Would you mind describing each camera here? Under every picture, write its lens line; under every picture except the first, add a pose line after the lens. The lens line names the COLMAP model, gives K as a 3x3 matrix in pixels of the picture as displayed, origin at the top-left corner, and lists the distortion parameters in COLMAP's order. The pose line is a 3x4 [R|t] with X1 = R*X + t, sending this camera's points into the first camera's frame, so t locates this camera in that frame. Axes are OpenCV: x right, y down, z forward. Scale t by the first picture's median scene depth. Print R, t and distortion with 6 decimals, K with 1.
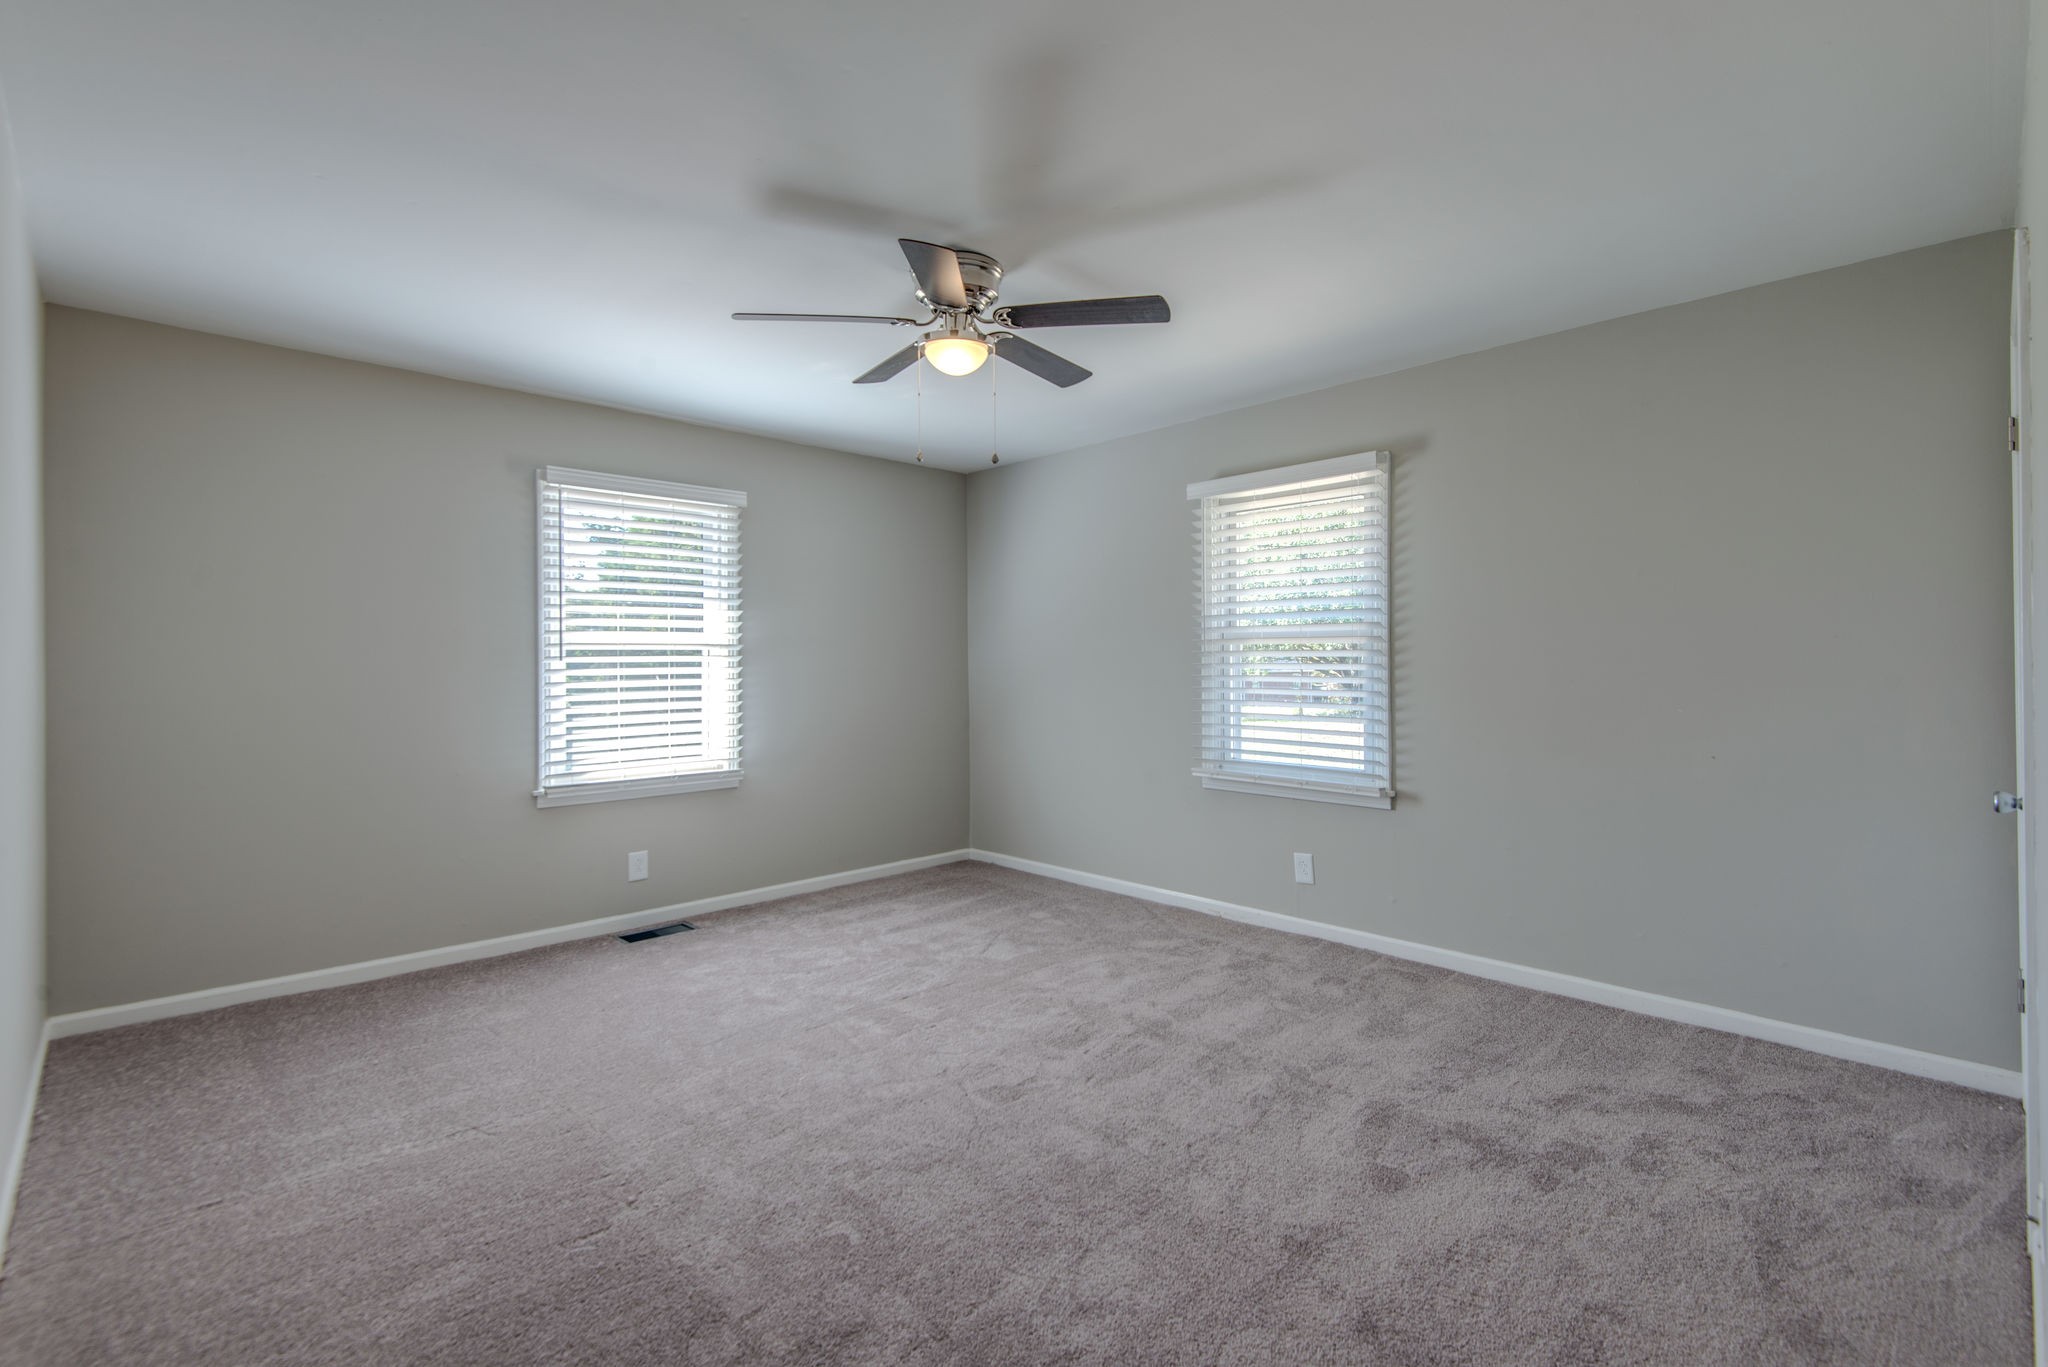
lens RADIAL K [[933.7, 0, 1024.3], [0, 933.7, 667.1], [0, 0, 1]] dist [0.028742, -0.020795]
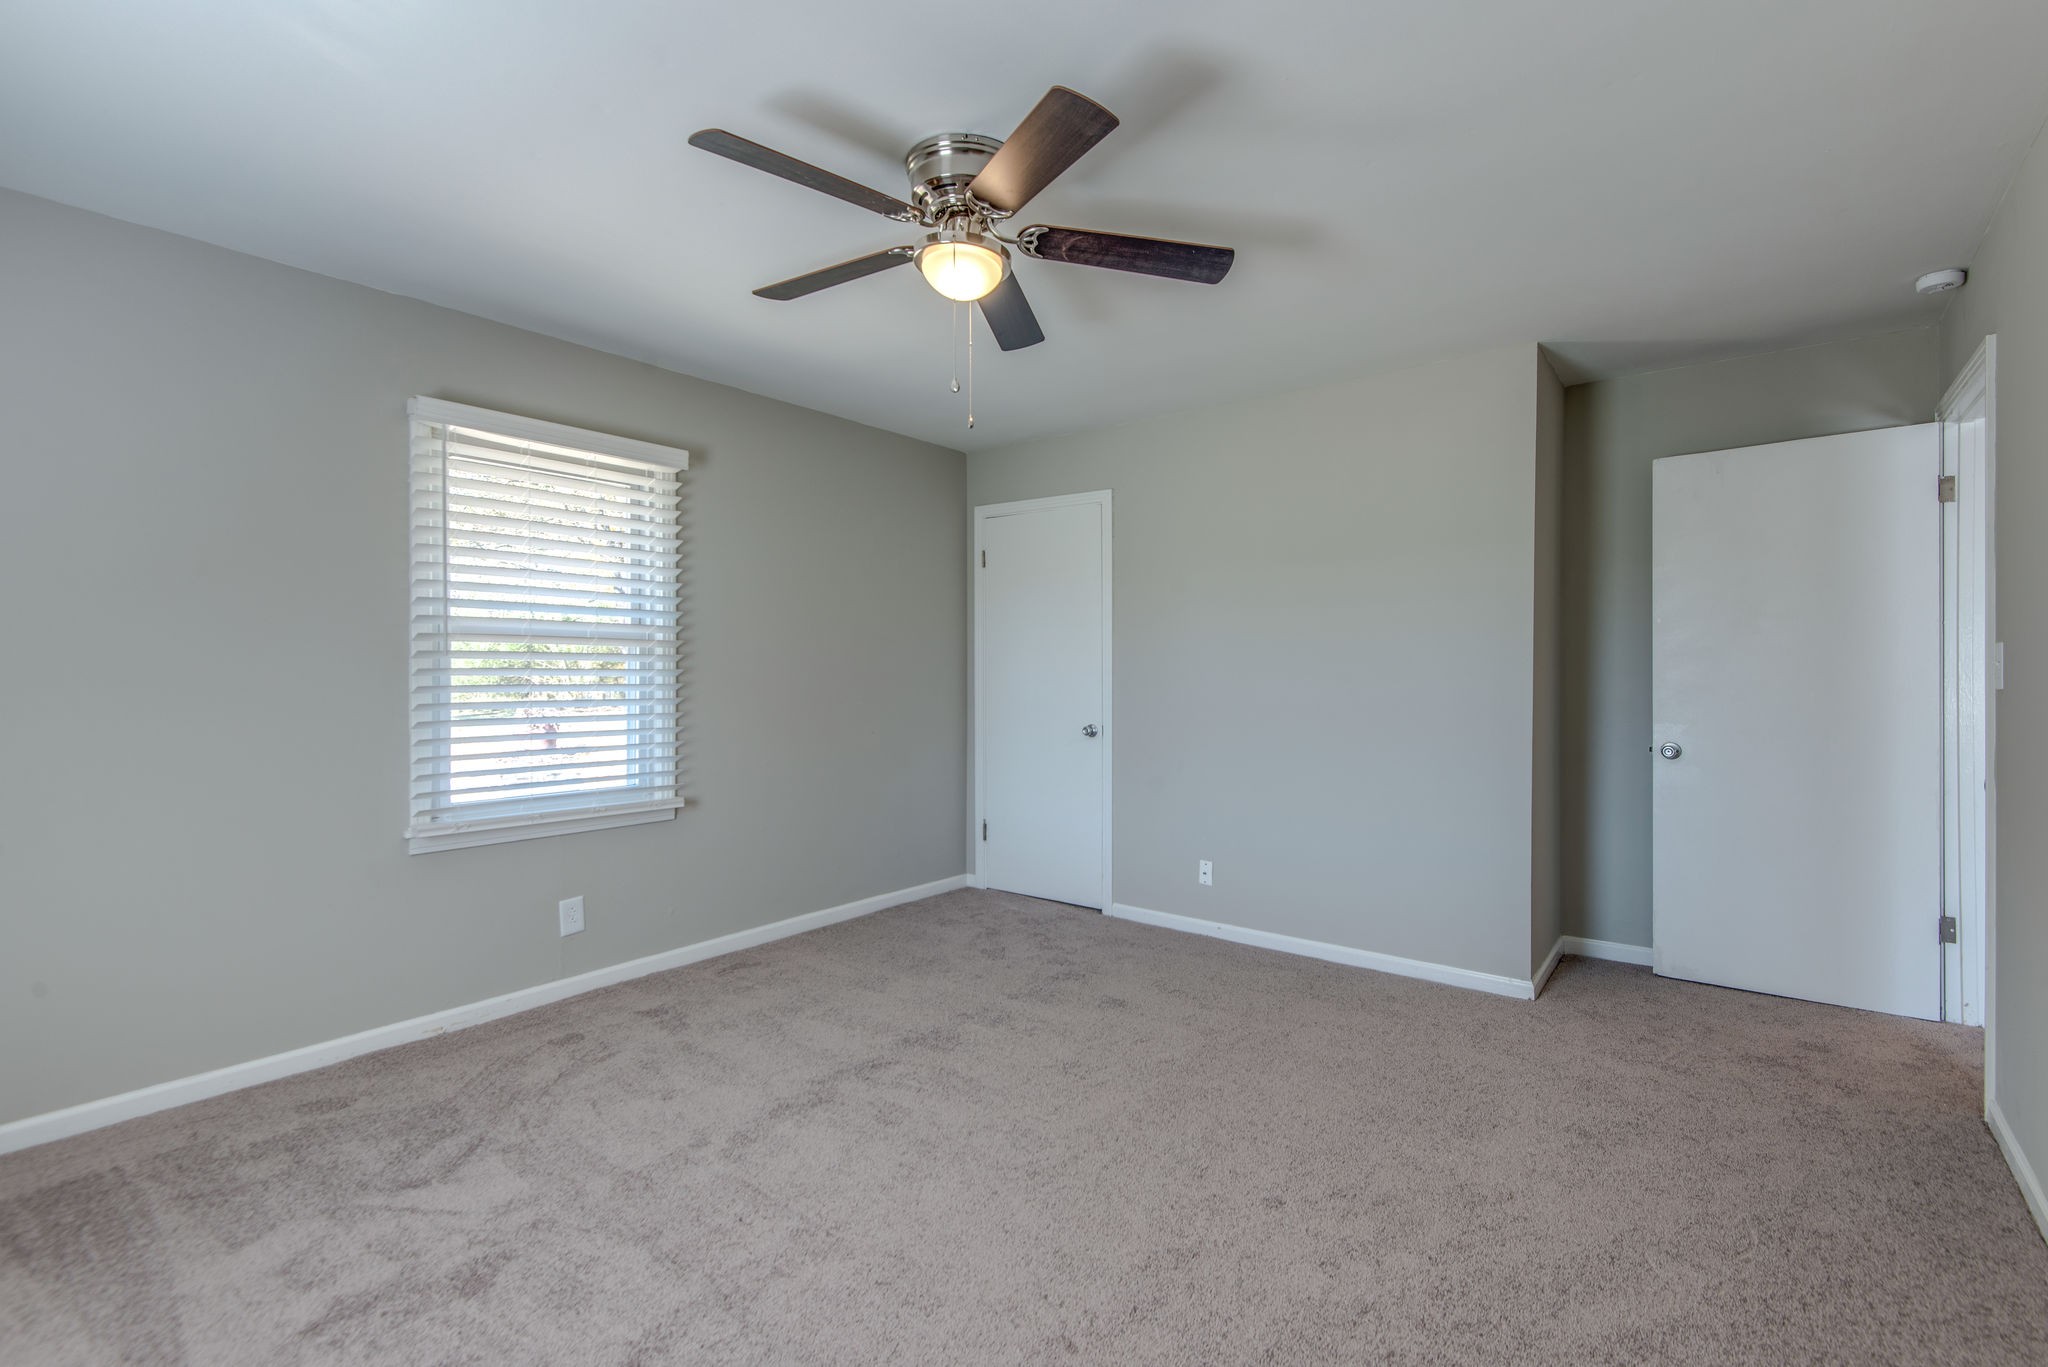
lens RADIAL K [[933.7, 0, 1024.3], [0, 933.7, 667.1], [0, 0, 1]] dist [0.028742, -0.020795]
pose [[-0.117606, 0.002630, 0.993057, -0.645402], [0.015575, 0.999878, -0.000803, 0.001819], [-0.992938, 0.015372, -0.117633, 0.781057]]
